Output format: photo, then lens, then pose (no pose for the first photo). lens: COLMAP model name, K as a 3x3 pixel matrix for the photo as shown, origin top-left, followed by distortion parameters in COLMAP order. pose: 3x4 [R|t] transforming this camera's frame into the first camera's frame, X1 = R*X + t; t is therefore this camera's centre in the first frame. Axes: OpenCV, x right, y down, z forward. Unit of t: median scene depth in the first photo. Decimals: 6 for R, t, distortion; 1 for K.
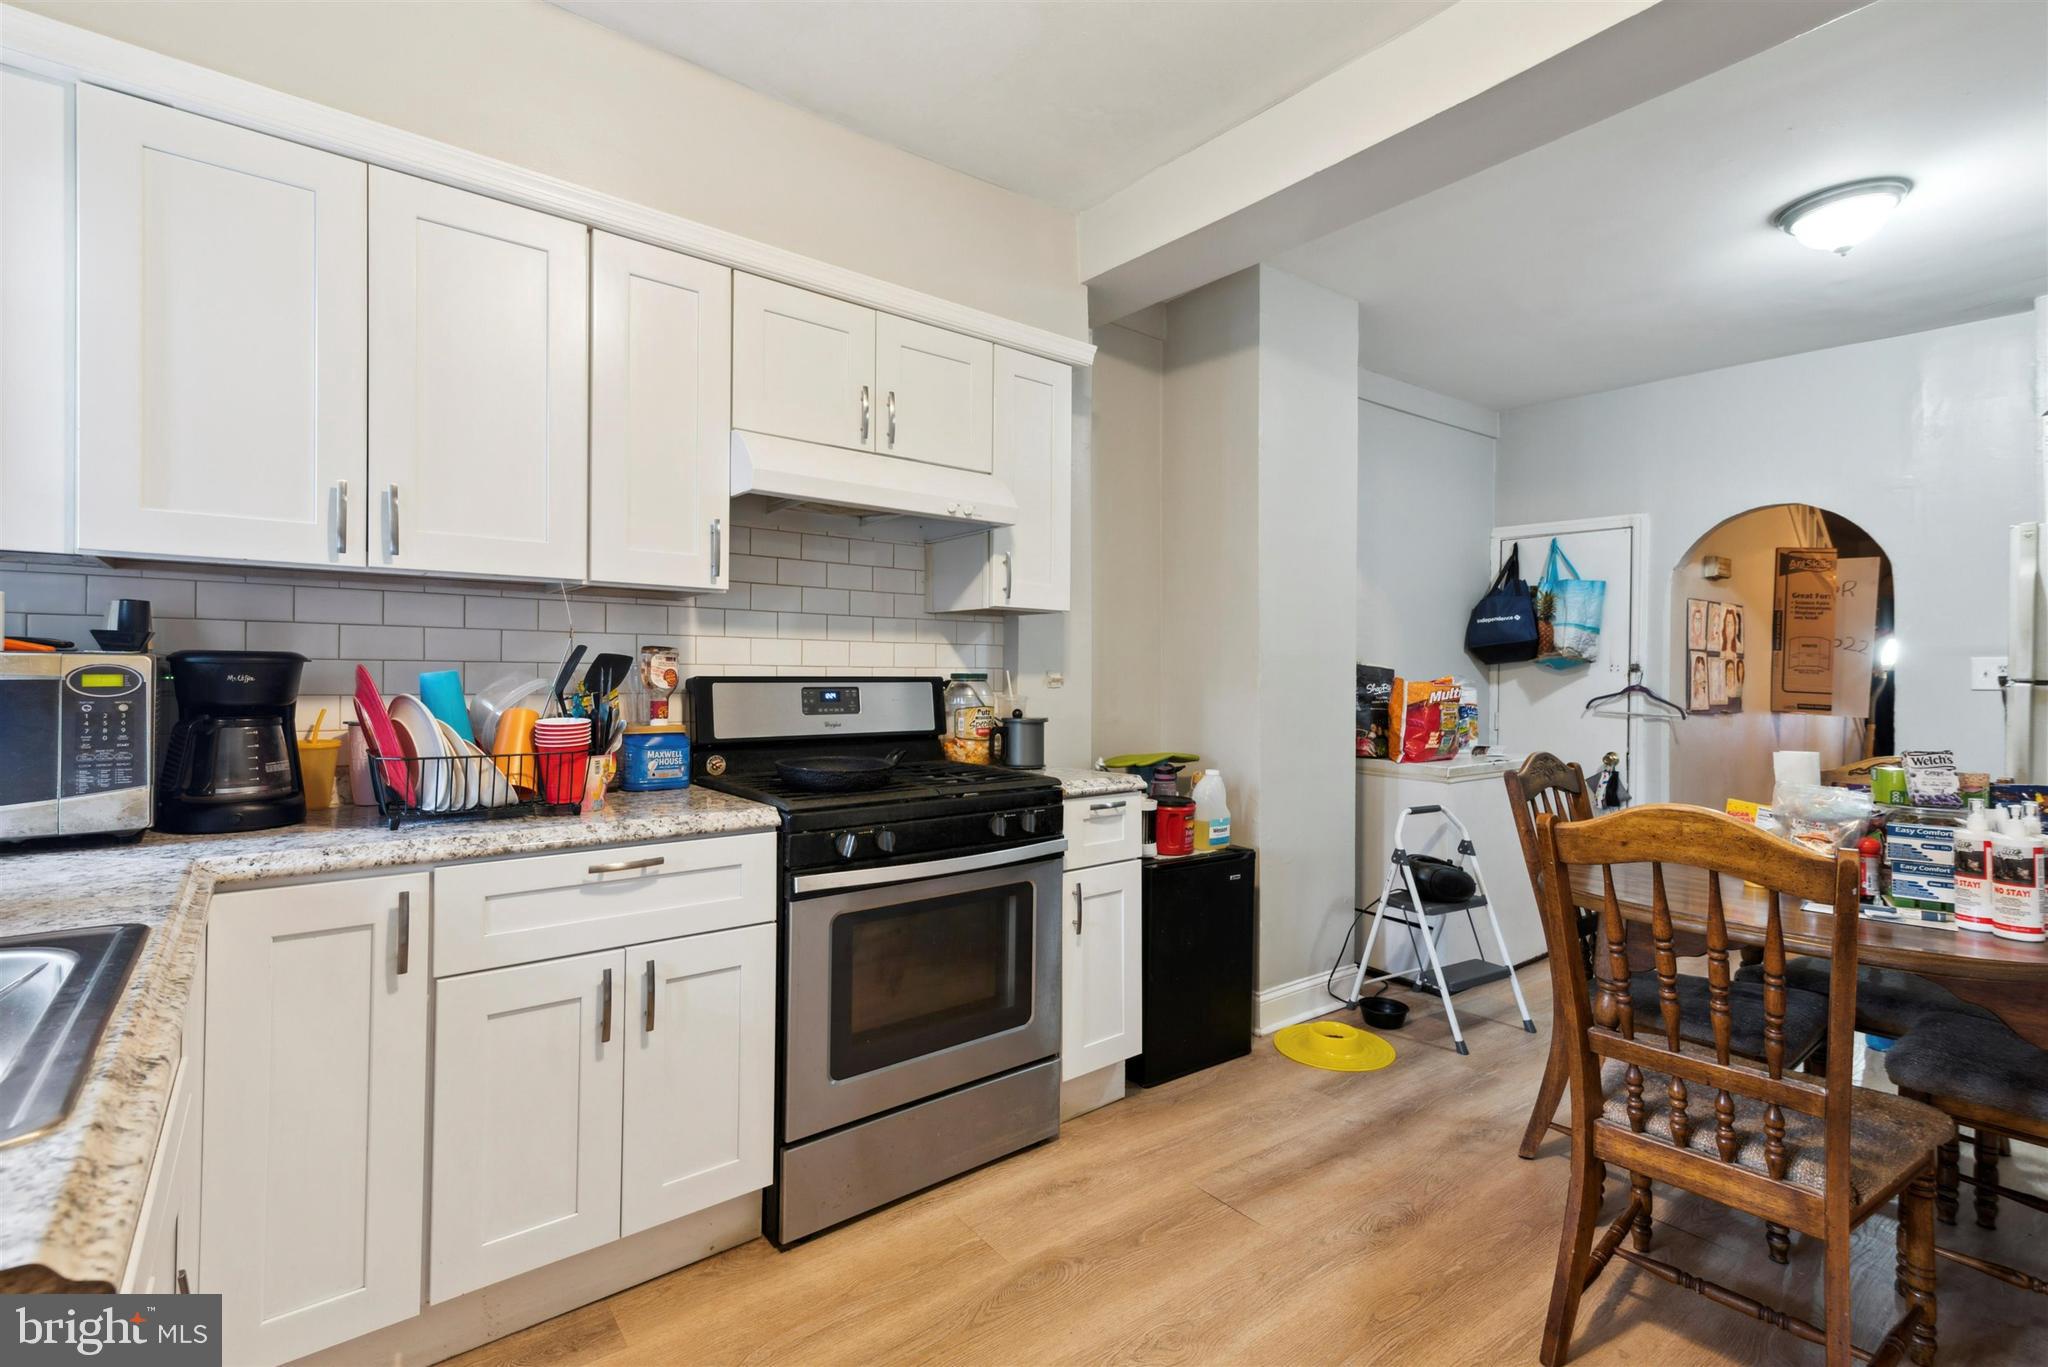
lens RADIAL K [[936.6, 0, 1028.3], [0, 936.6, 667.8], [0, 0, 1]] dist [0.022358, 0.000258]
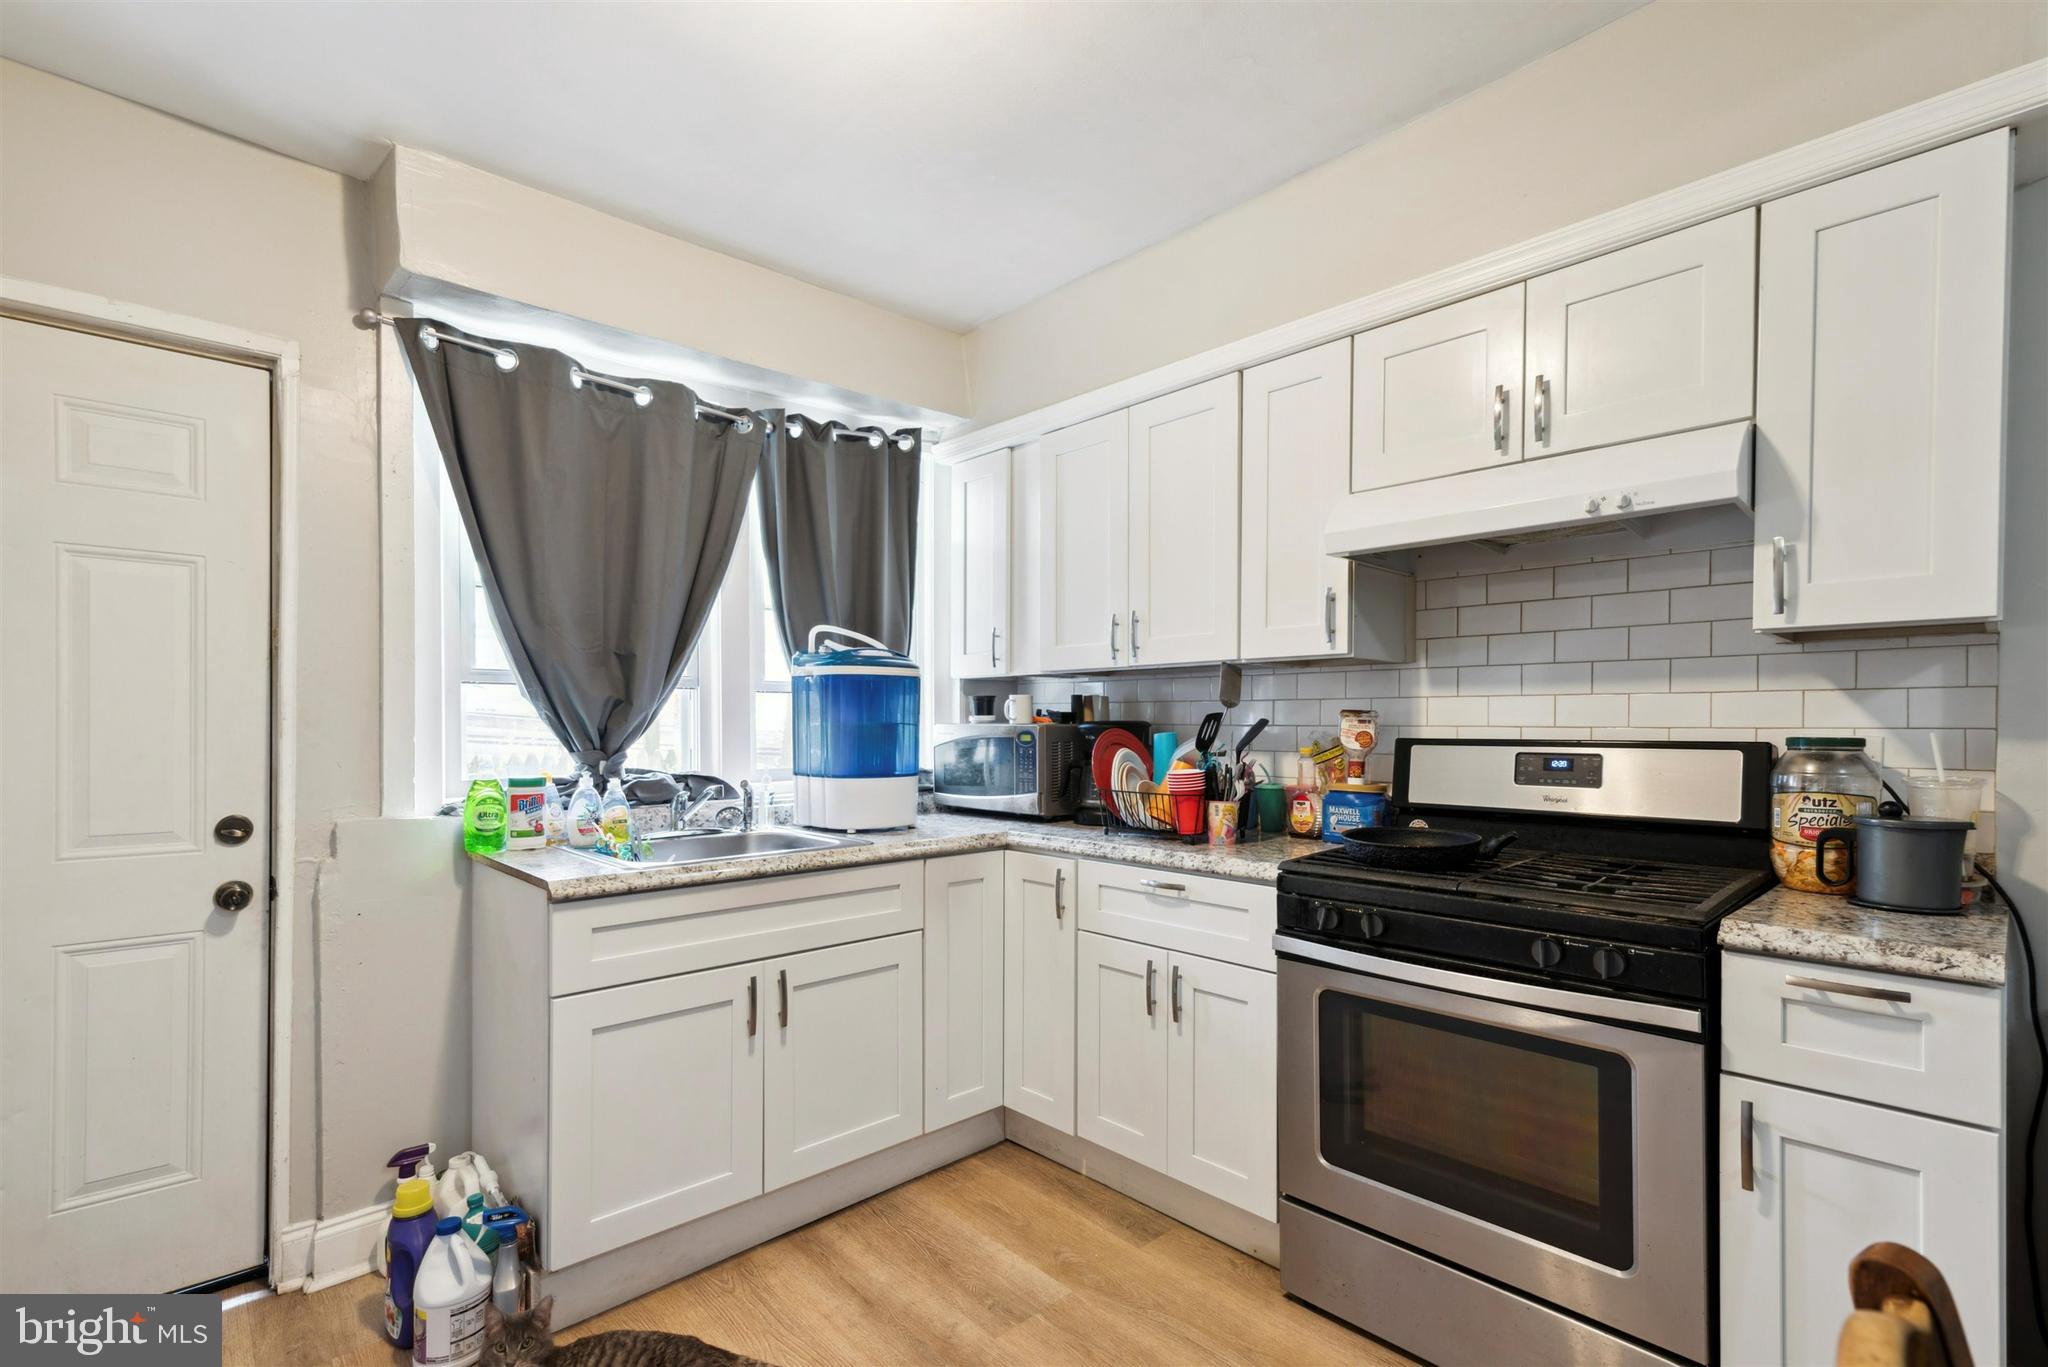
lens RADIAL K [[936.6, 0, 1024.7], [0, 936.6, 725.3], [0, 0, 1]] dist [0.022358, 0.000258]
pose [[0.090908, -0.006366, -0.995839, 0.619415], [0.005381, 0.999968, -0.005901, -0.001125], [0.995845, -0.004822, 0.090939, 0.519644]]
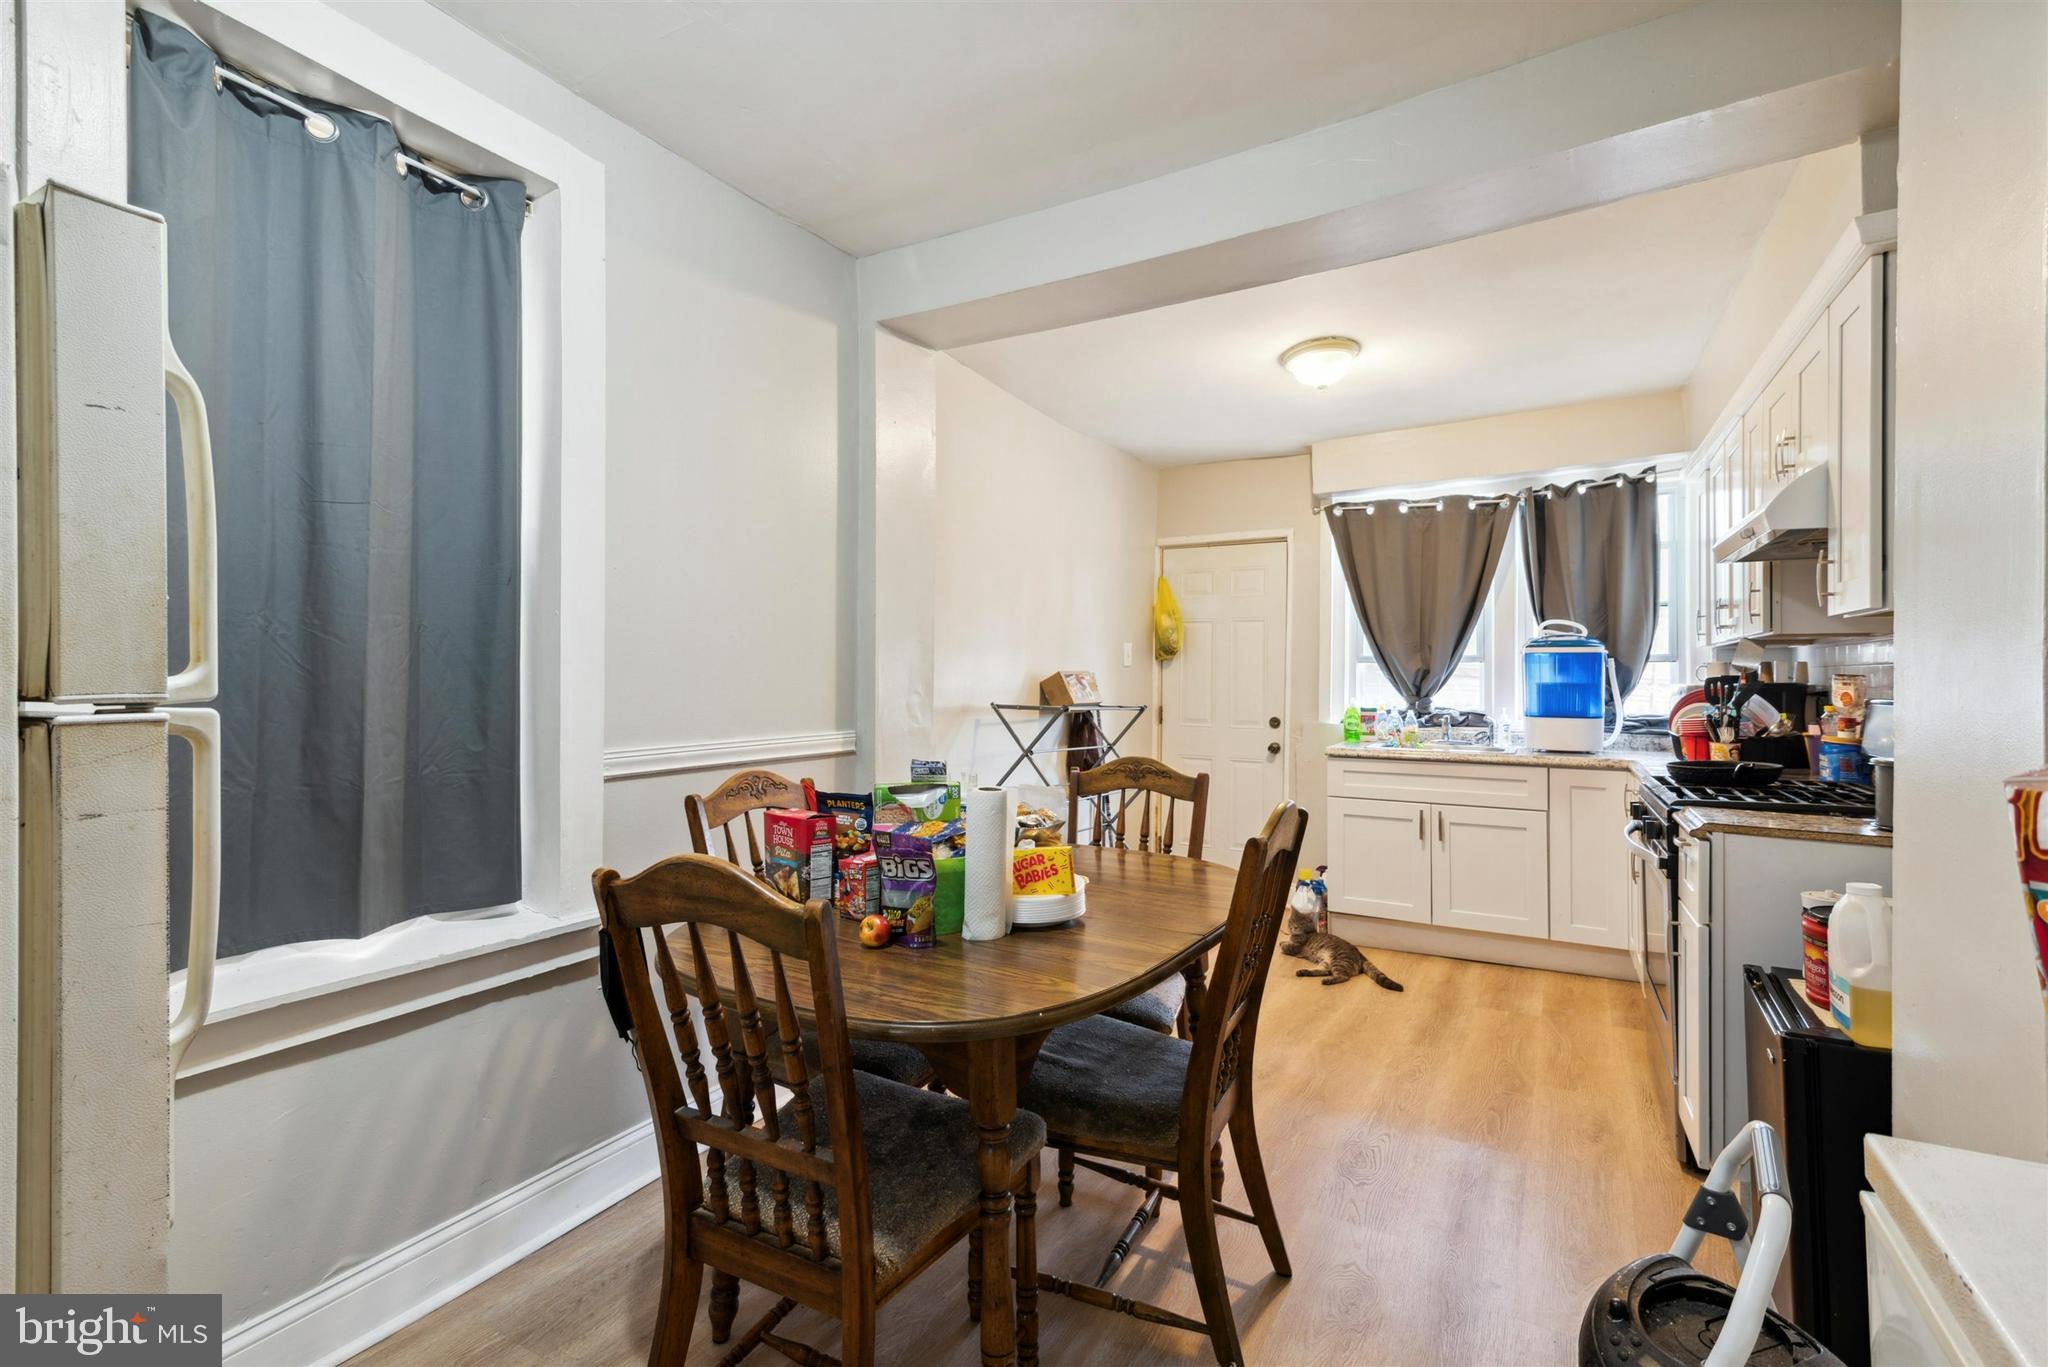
lens RADIAL K [[936.6, 0, 1019.8], [0, 936.6, 681.9], [0, 0, 1]] dist [0.022358, 0.000258]
pose [[-0.926284, -0.015562, -0.376504, 1.084801], [-0.014851, 0.999878, -0.004792, 0.009009], [0.376533, 0.001153, -0.926403, 1.715699]]
